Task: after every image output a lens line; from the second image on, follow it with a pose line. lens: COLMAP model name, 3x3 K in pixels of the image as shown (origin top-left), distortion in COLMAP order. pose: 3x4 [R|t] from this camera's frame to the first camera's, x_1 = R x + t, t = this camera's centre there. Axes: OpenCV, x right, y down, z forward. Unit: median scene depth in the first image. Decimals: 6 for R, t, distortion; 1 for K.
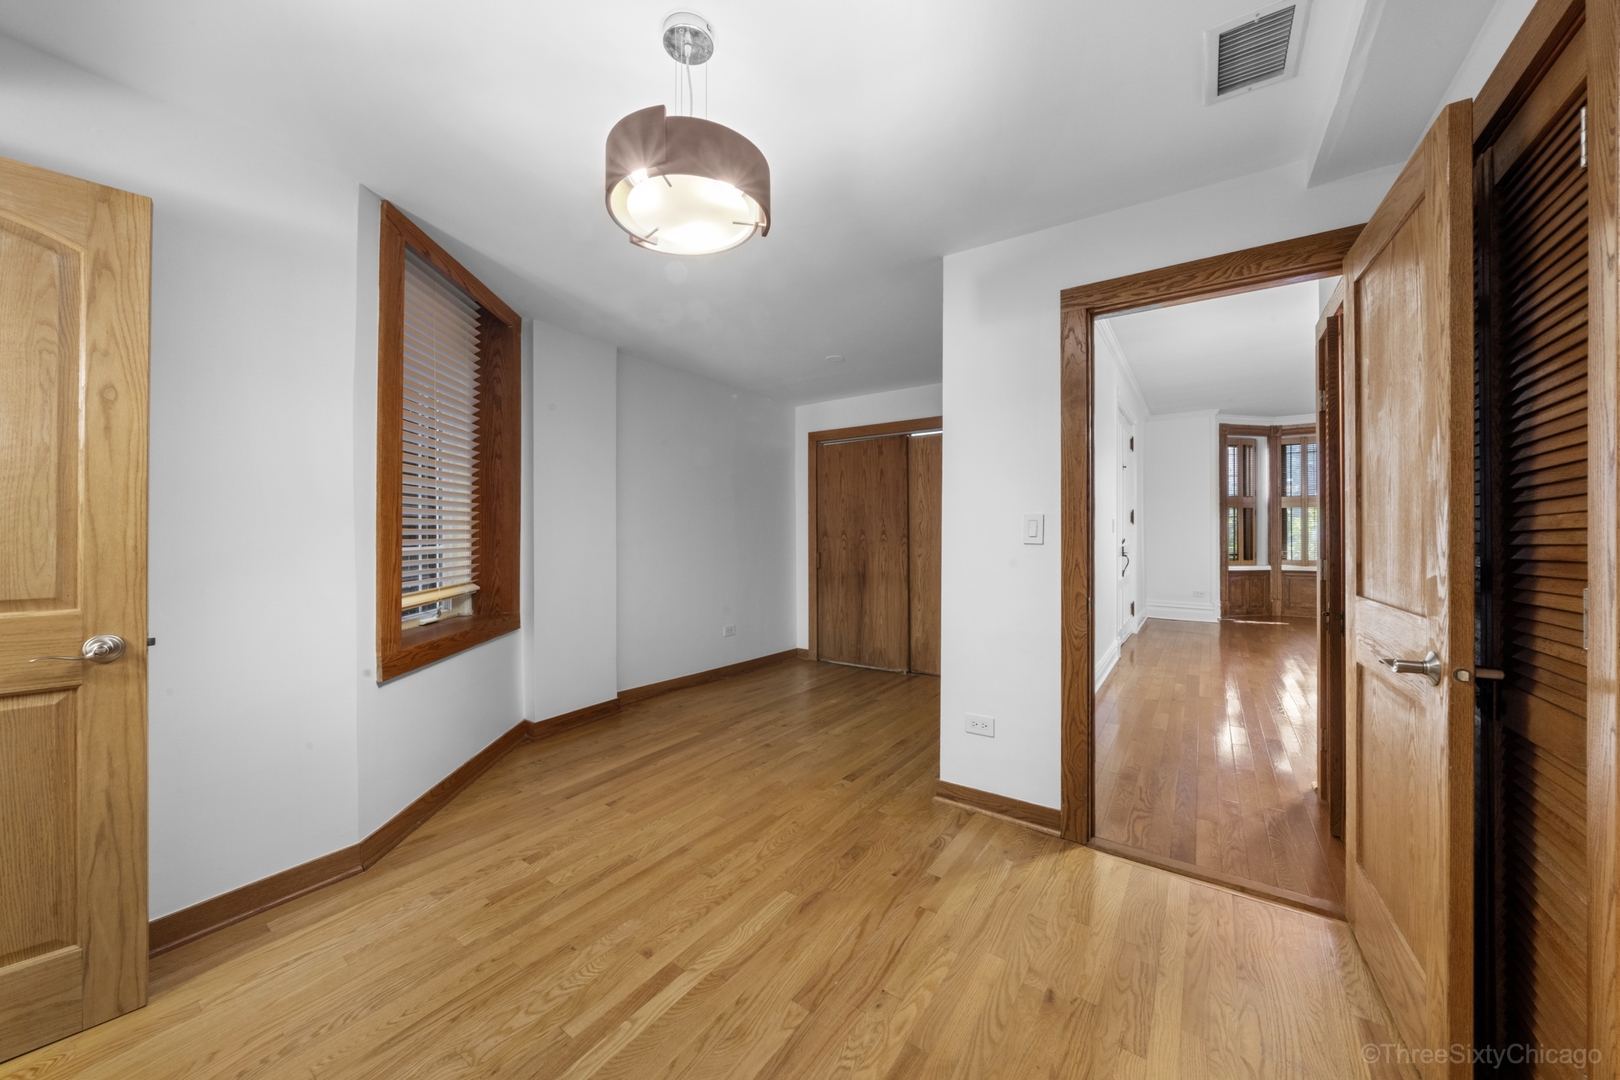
lens RADIAL K [[561.3, 0, 784.8], [0, 561.3, 529.7], [0, 0, 1]] dist [-0.005815, -0.000181]
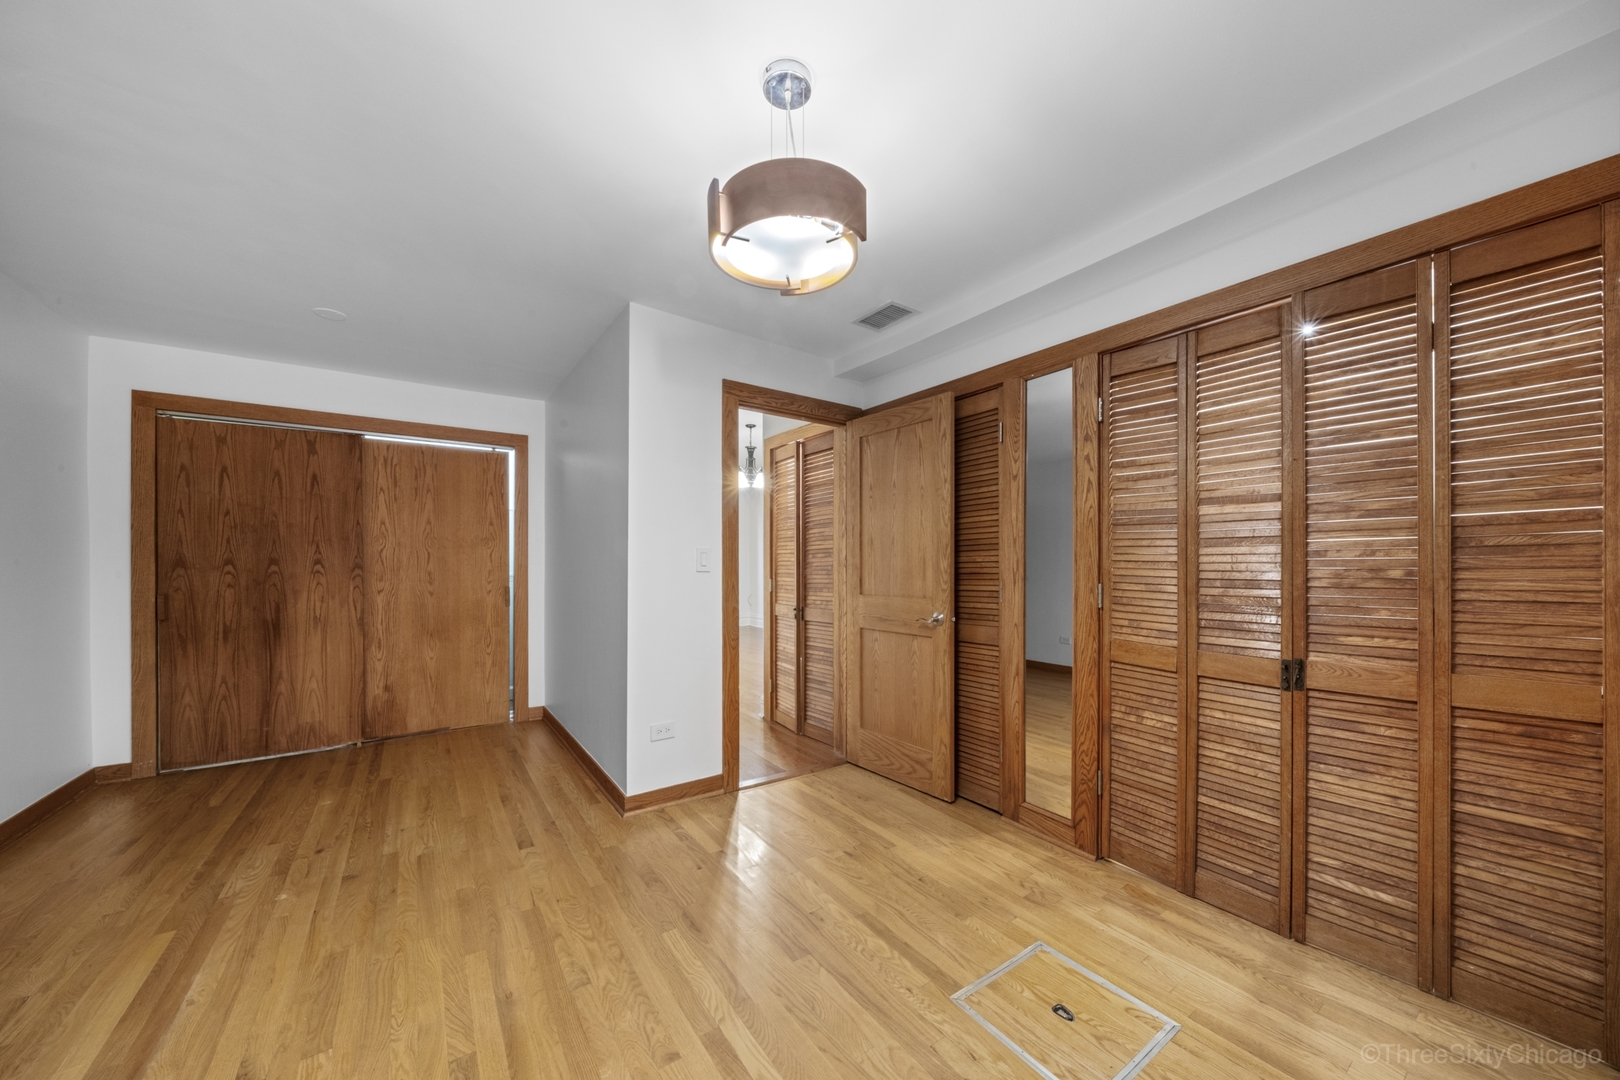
lens RADIAL K [[561.3, 0, 809.1], [0, 561.3, 565.2], [0, 0, 1]] dist [-0.005815, -0.000181]
pose [[0.330914, 0.001077, 0.943660, -0.465155], [-0.007278, 0.999973, 0.001411, 0.005646], [-0.943633, -0.007335, 0.330913, 0.254308]]
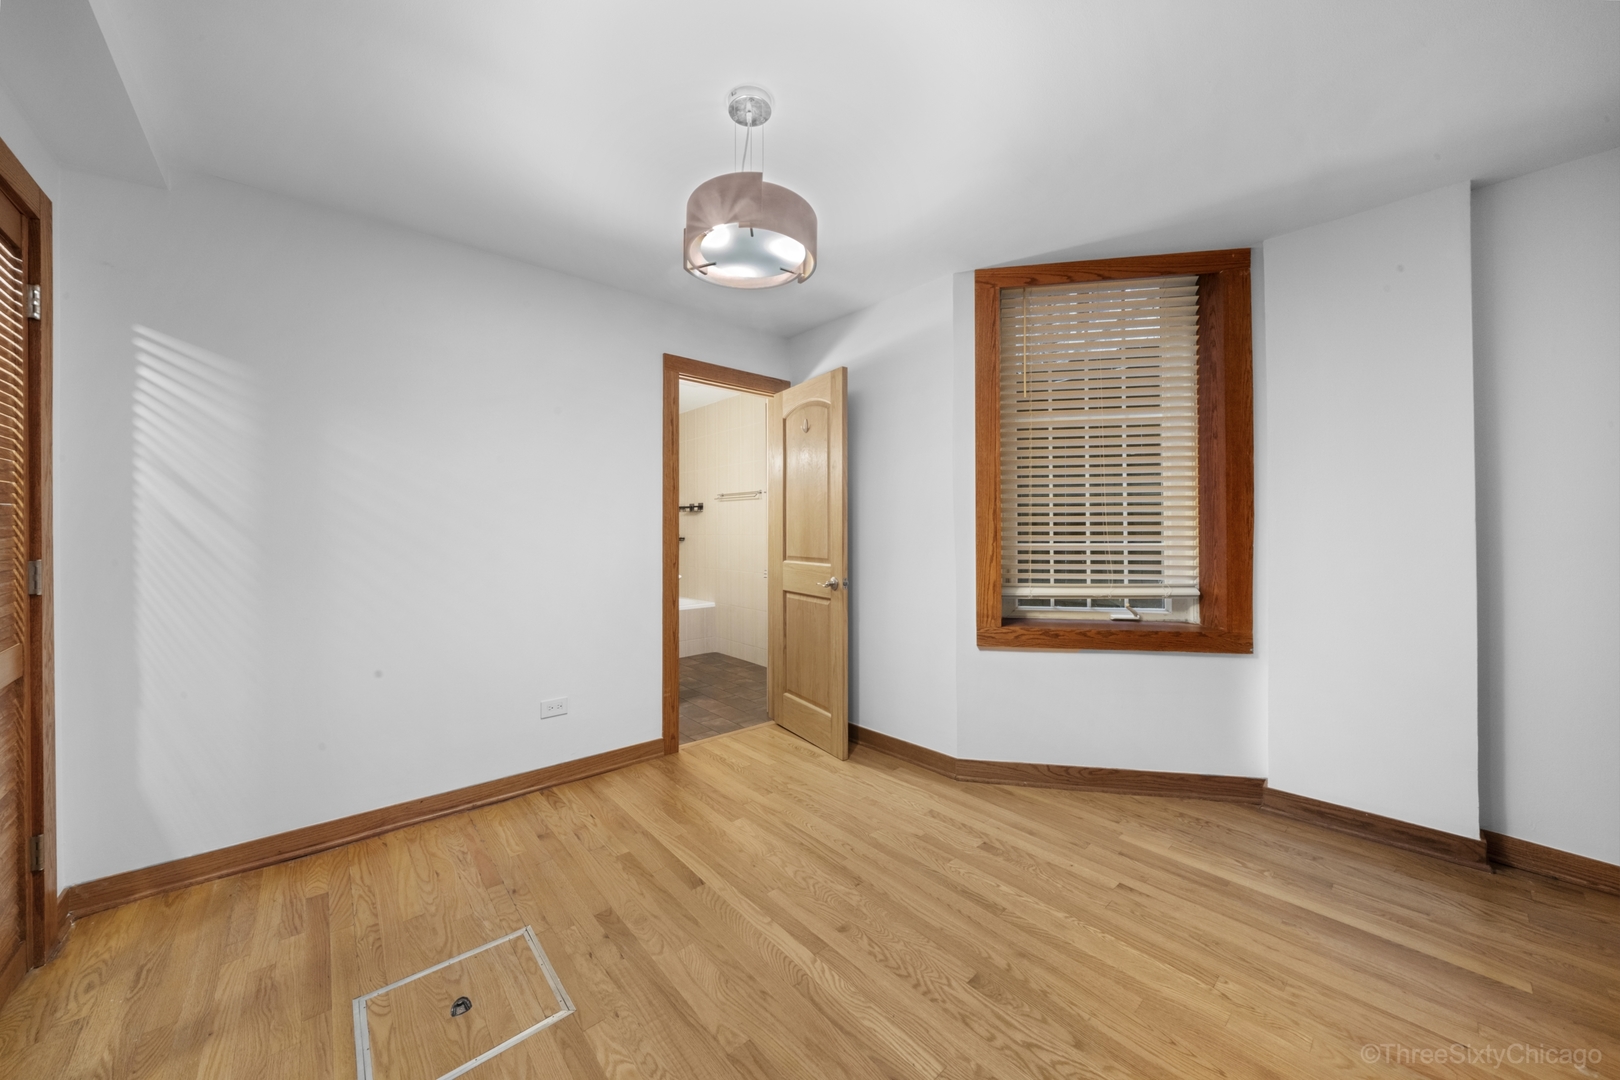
lens RADIAL K [[561.3, 0, 811.4], [0, 561.3, 522.6], [0, 0, 1]] dist [-0.005815, -0.000181]
pose [[-0.198672, -0.014557, -0.979958, 0.386979], [0.009343, 0.999816, -0.016747, 0.004836], [0.980021, -0.012483, -0.198500, 0.554703]]
